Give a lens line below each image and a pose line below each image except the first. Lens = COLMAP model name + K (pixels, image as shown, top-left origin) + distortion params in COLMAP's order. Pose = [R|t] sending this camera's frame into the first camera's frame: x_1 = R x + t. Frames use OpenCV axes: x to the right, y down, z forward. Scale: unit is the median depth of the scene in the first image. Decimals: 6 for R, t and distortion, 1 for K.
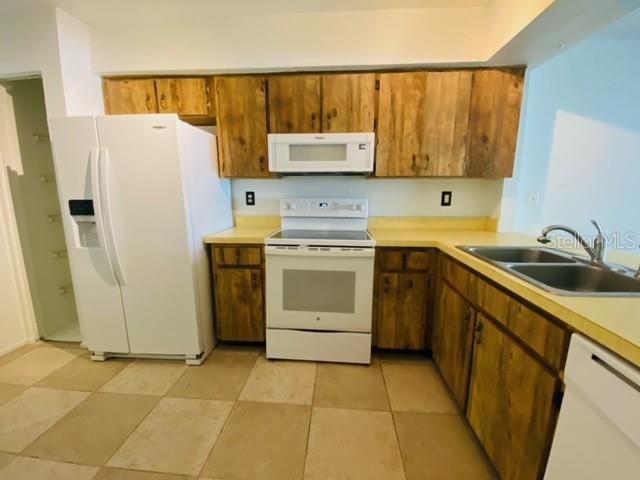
lens RADIAL K [[284.1, 0, 319.5], [0, 284.1, 242.8], [0, 0, 1]] dist [0.032073, -0.028543]
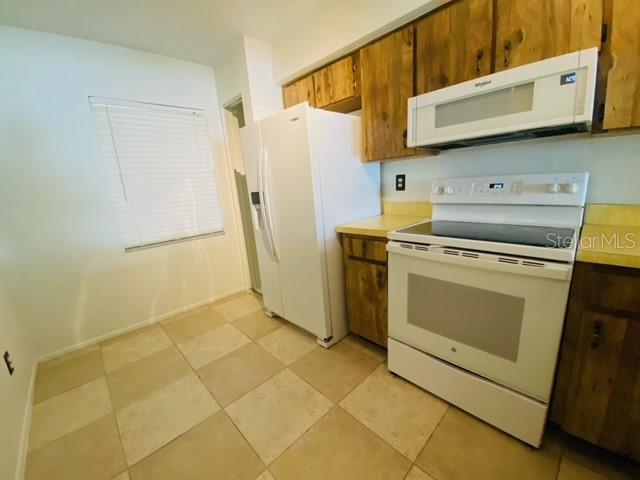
lens RADIAL K [[261.6, 0, 315.2], [0, 261.6, 241.2], [0, 0, 1]] dist [0.019386, -0.019663]
pose [[0.738328, 0.095642, -0.667625, 0.147731], [-0.051598, 0.995003, 0.085478, -0.039399], [0.672465, -0.028663, 0.739574, 0.277493]]
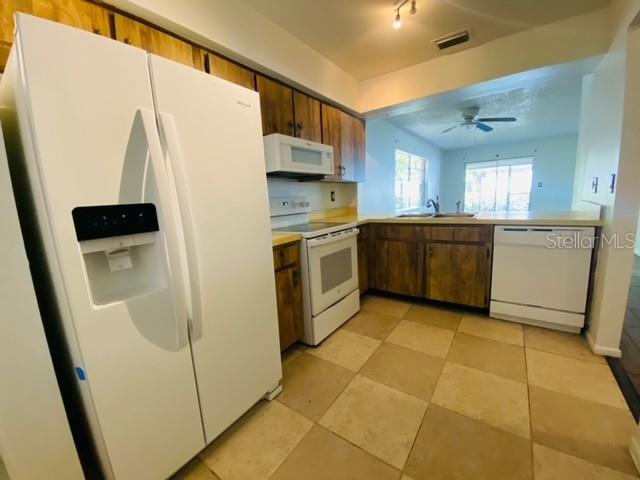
lens RADIAL K [[262.1, 0, 321.1], [0, 262.1, 241.8], [0, 0, 1]] dist [0.026150, -0.020421]
pose [[0.507326, -0.172499, 0.844313, -0.936102], [0.206395, 0.975567, 0.075297, -0.042458], [-0.836673, 0.136062, 0.530533, 0.416400]]
